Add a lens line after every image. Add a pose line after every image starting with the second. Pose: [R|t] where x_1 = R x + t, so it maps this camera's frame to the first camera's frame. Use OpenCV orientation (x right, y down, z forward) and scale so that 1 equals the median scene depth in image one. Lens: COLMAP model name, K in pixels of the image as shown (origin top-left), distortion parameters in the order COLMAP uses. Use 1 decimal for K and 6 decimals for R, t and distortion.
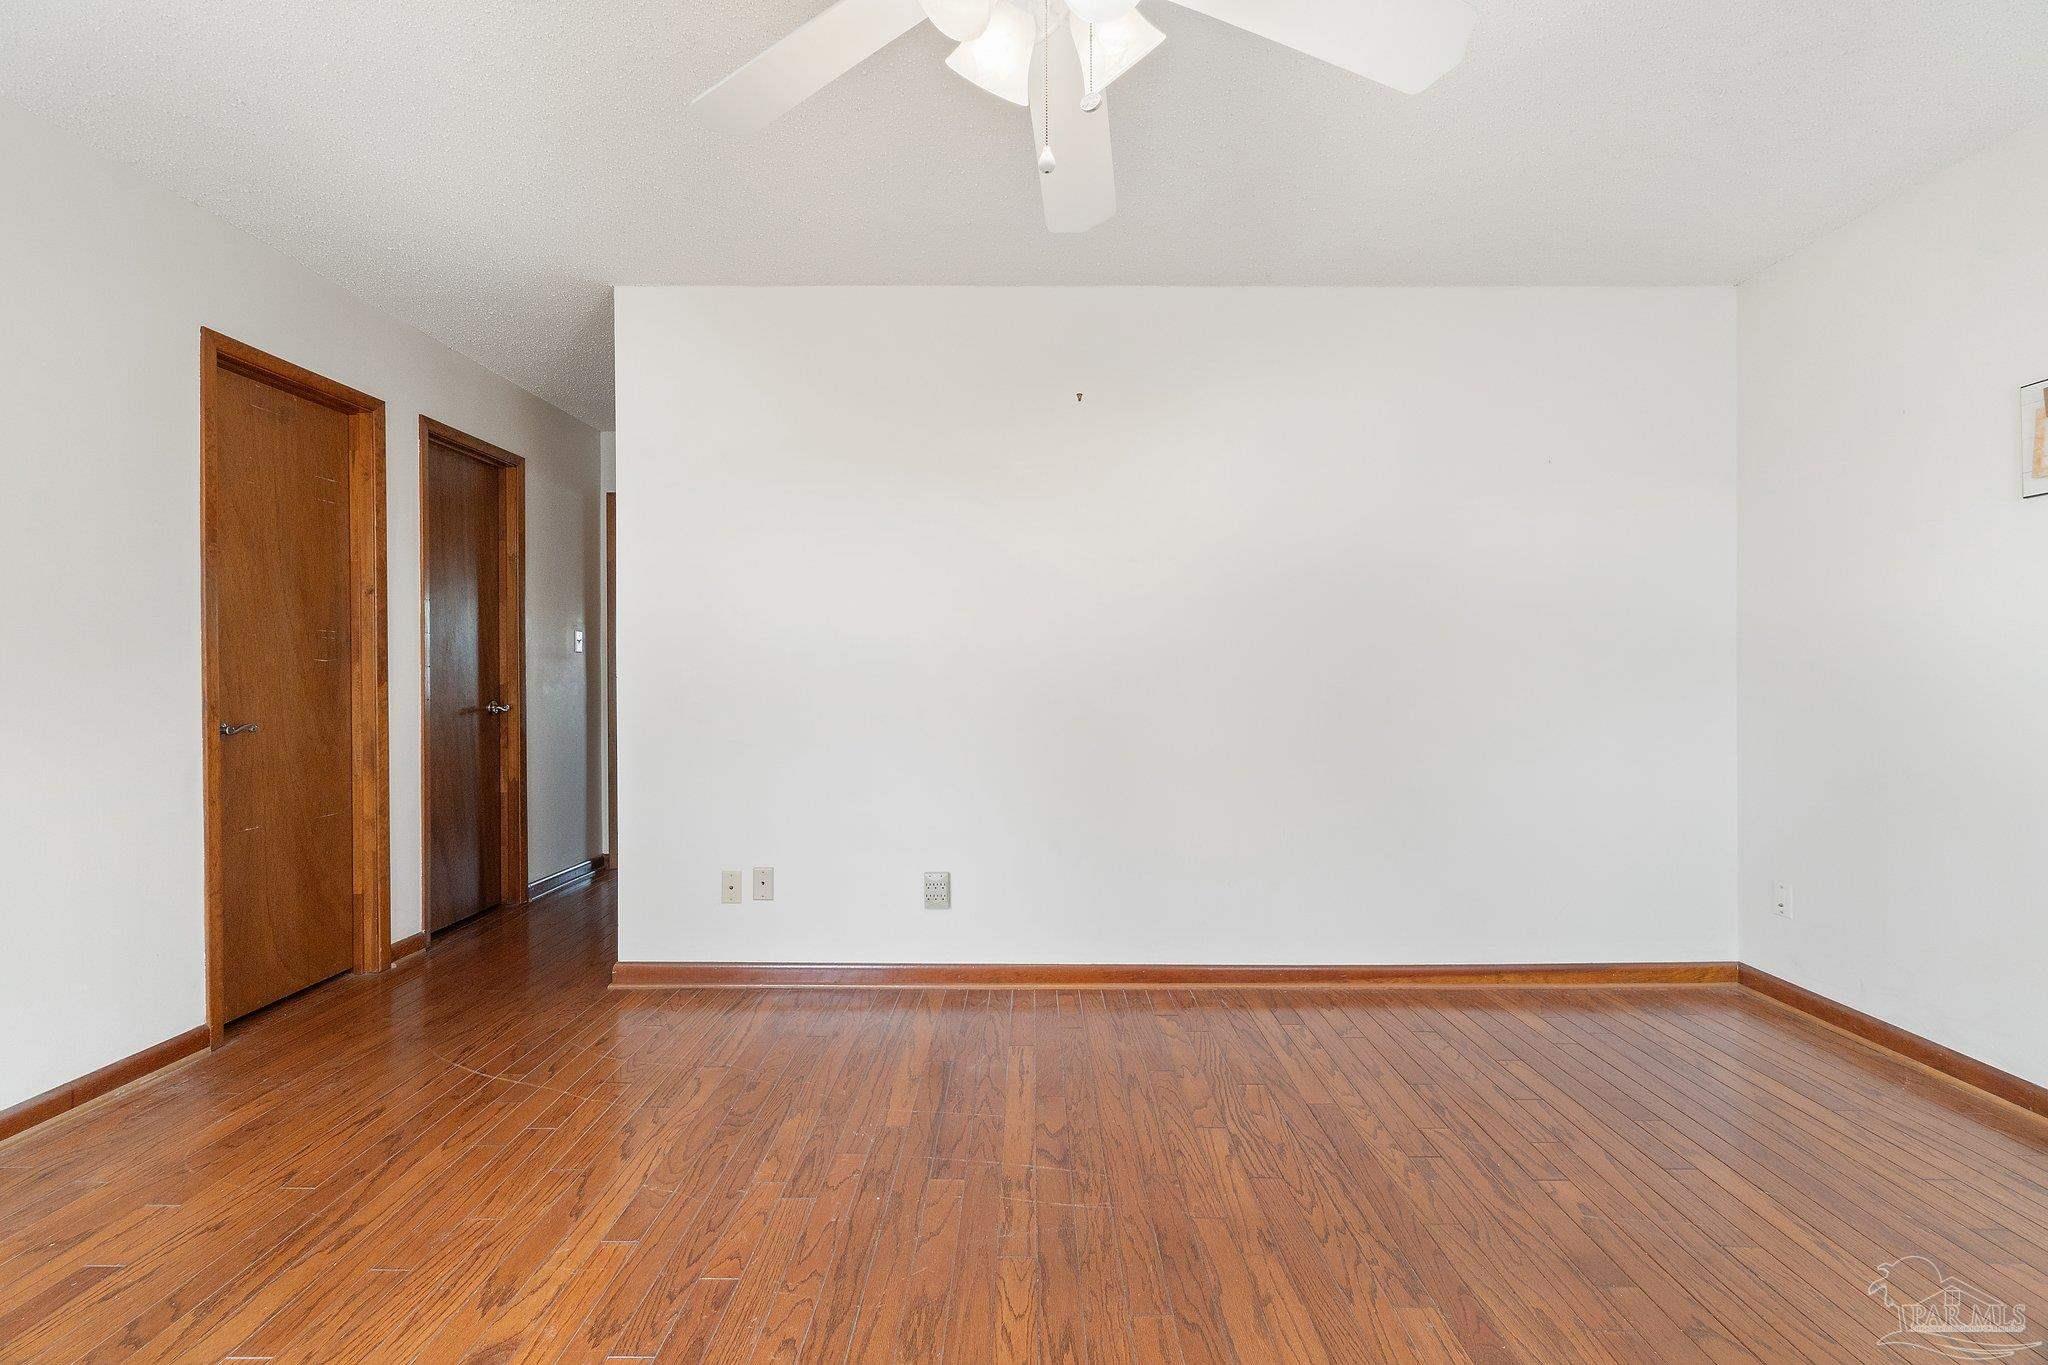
lens RADIAL K [[881.2, 0, 1017.2], [0, 881.2, 675.5], [0, 0, 1]] dist [-0.003199, -0.000357]
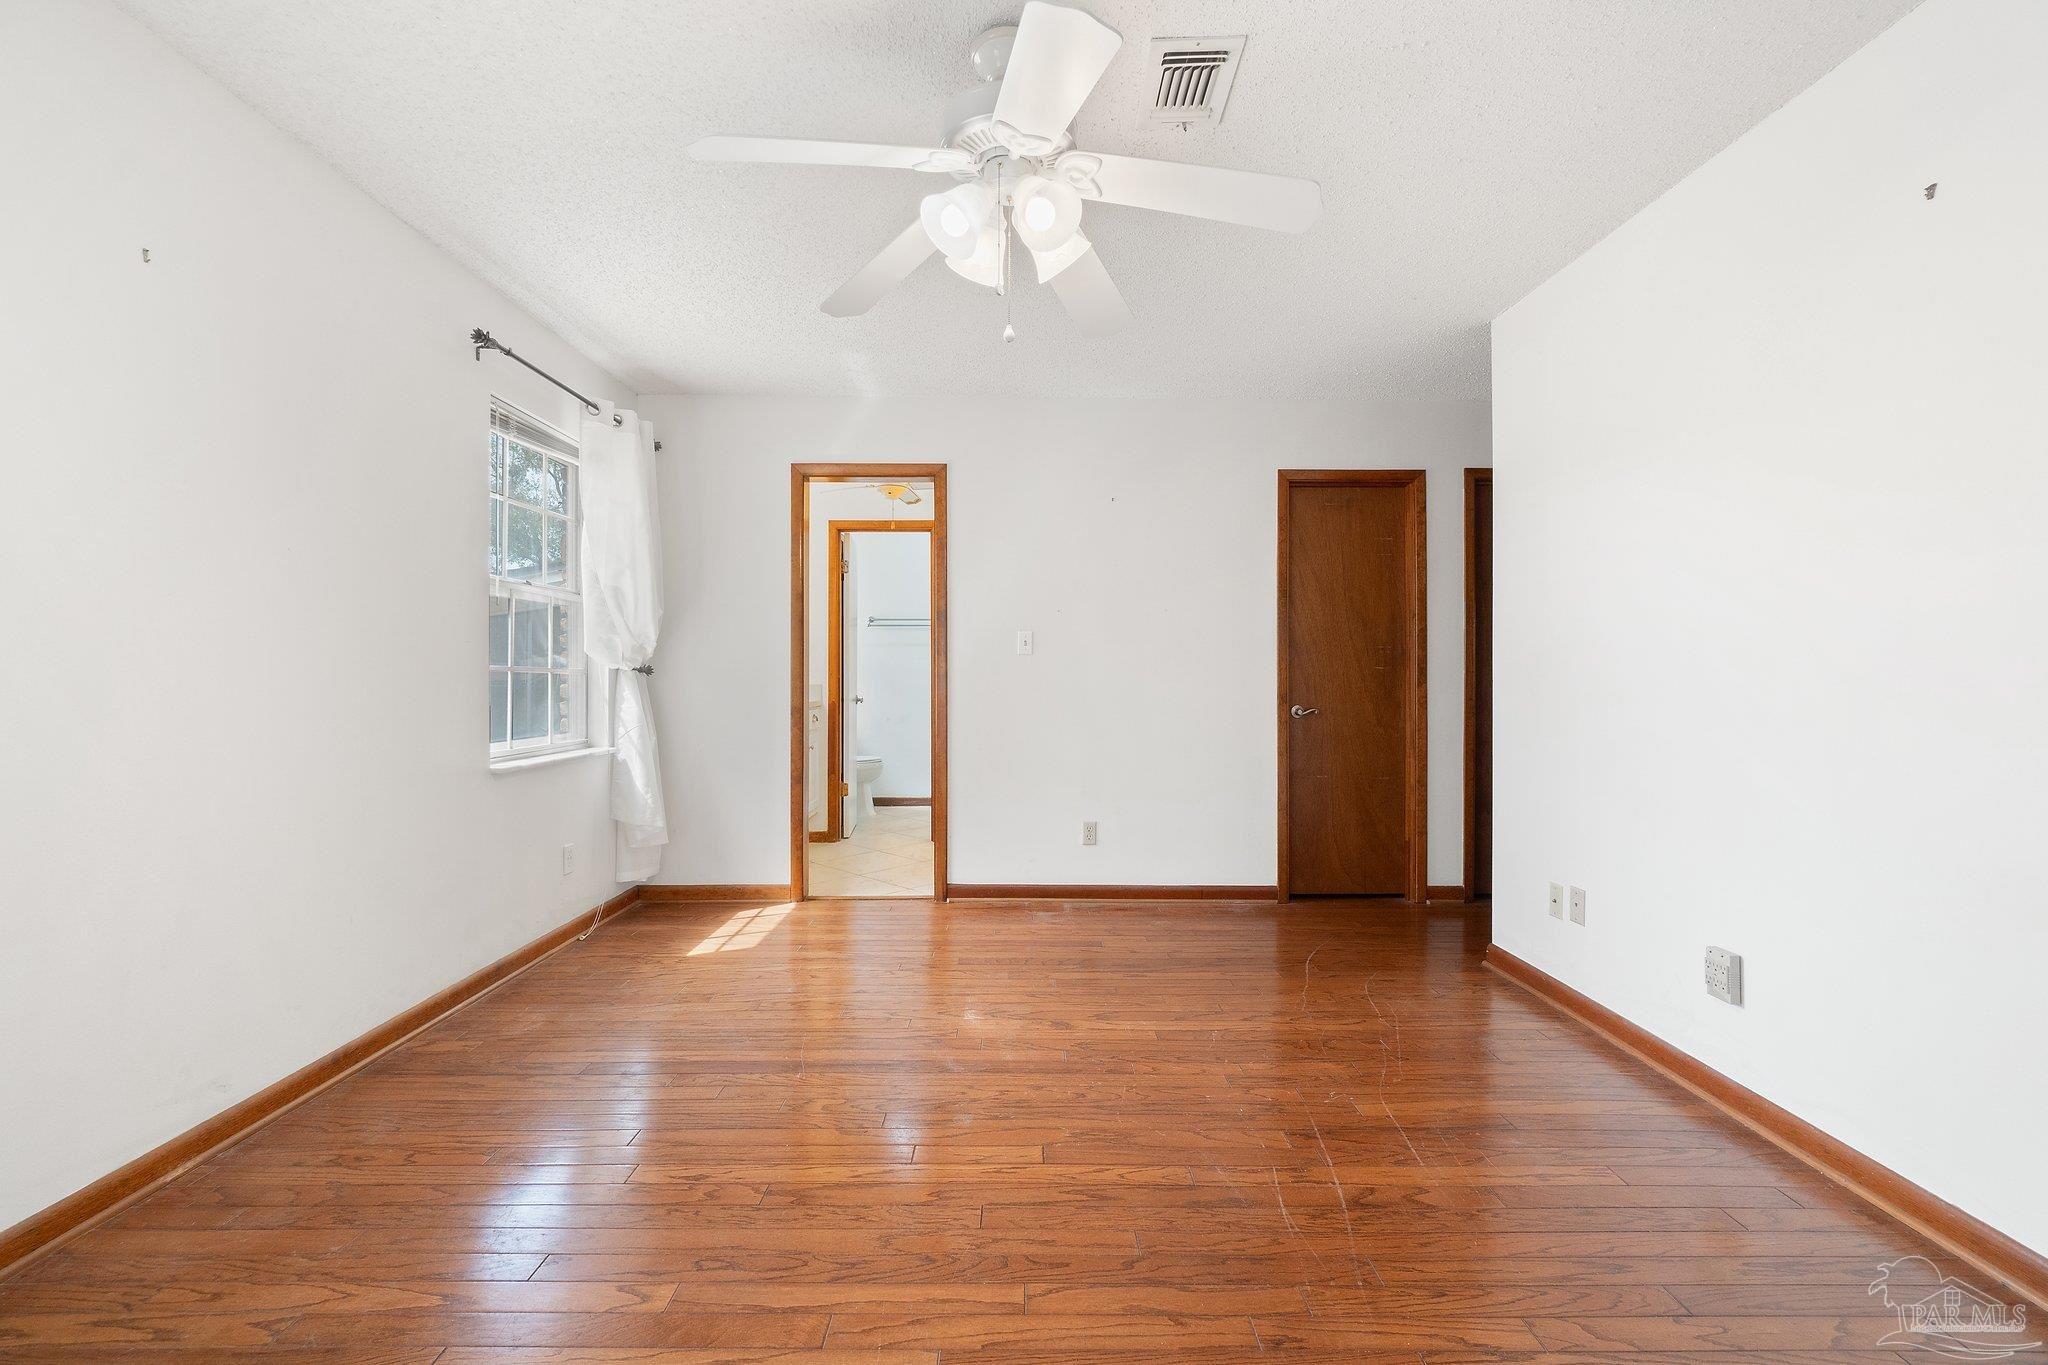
lens RADIAL K [[881.2, 0, 1019.5], [0, 881.2, 679.9], [0, 0, 1]] dist [-0.003199, -0.000357]
pose [[0.013419, 0.003773, -0.999903, 0.629147], [-0.007387, 0.999966, 0.003674, 0.001126], [0.999883, 0.007337, 0.013446, 0.407492]]
